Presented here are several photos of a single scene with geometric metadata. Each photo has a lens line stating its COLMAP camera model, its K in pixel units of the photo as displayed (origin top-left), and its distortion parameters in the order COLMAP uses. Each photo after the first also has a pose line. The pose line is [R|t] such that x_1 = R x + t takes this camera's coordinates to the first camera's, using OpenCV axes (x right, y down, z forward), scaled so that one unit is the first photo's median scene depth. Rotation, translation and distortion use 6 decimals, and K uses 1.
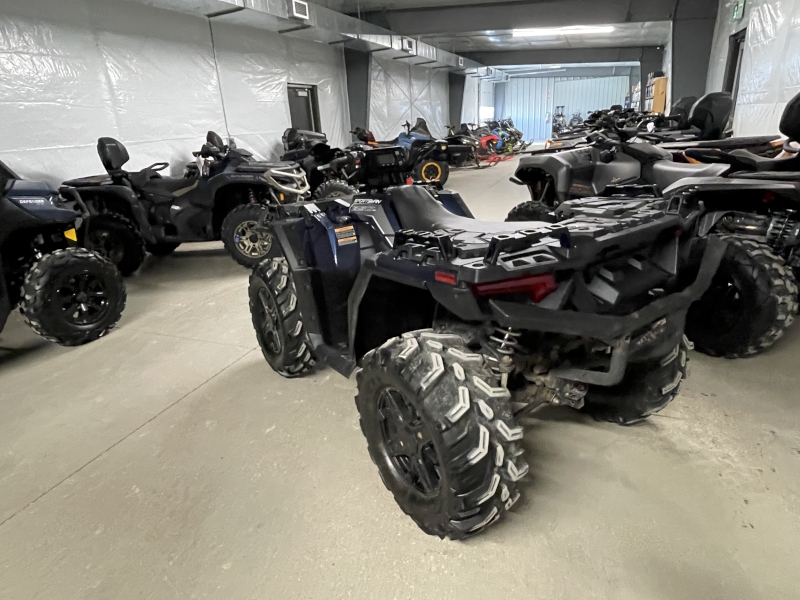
lens RADIAL K [[465.5, 0, 389.8], [0, 465.5, 301.0], [0, 0, 1]] dist [-0.002511, 0.000231]
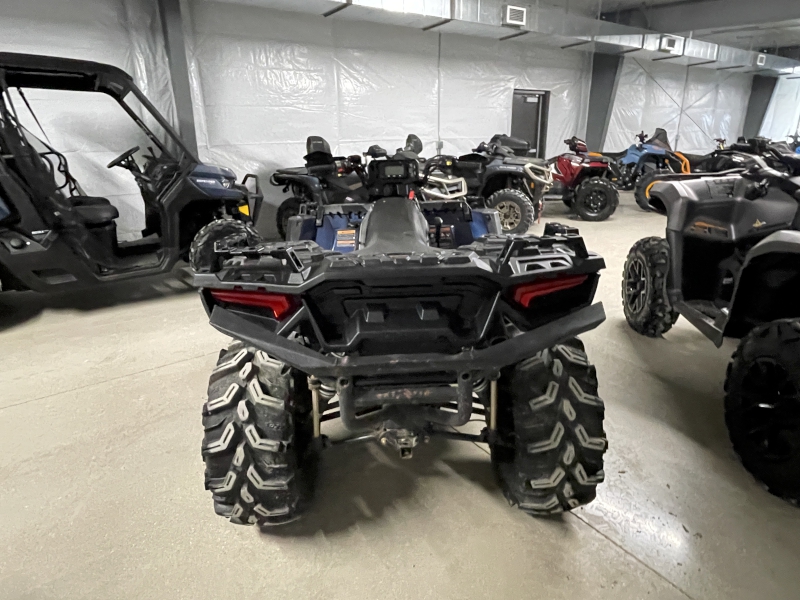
lens RADIAL K [[465.5, 0, 397.7], [0, 465.5, 302.7], [0, 0, 1]] dist [-0.002511, 0.000231]
pose [[0.849369, 0.214880, -0.482078, 0.187642], [-0.216577, 0.974829, 0.052931, -0.026945], [0.481317, 0.059449, 0.874528, 0.044995]]
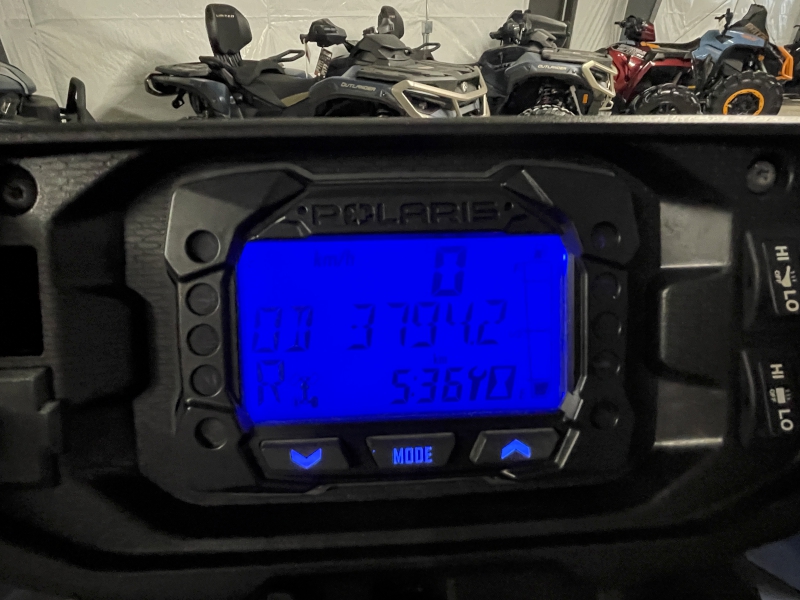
lens RADIAL K [[465.5, 0, 369.2], [0, 465.5, 300.0], [0, 0, 1]] dist [-0.002511, 0.000231]
pose [[0.857289, 0.304940, -0.414809, 0.003583], [-0.222502, 0.946033, 0.235615, -0.106481], [0.464272, -0.109694, 0.878874, 0.322687]]
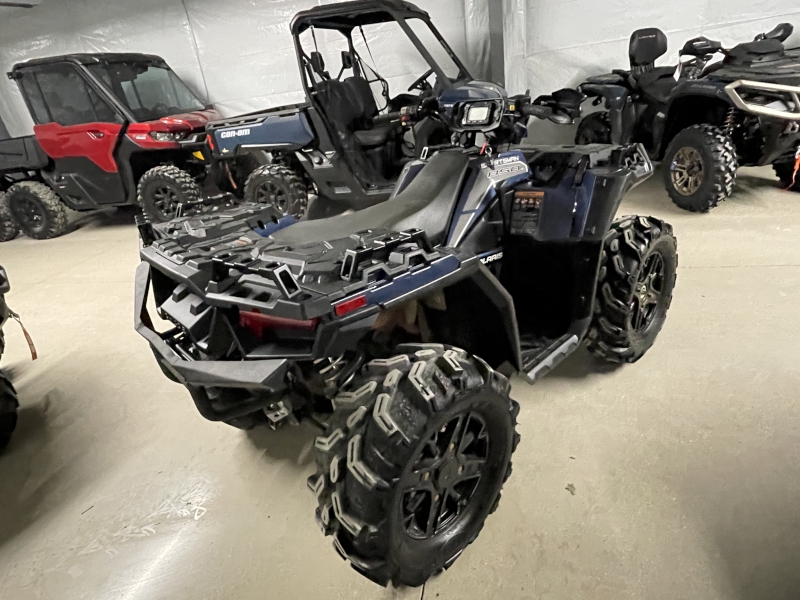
lens RADIAL K [[465.5, 0, 387.1], [0, 465.5, 302.9], [0, 0, 1]] dist [-0.002511, 0.000231]
pose [[0.166947, 0.480761, -0.860812, 0.286121], [-0.232535, 0.867635, 0.439474, -0.115719], [0.958153, 0.126800, 0.256642, 0.230904]]
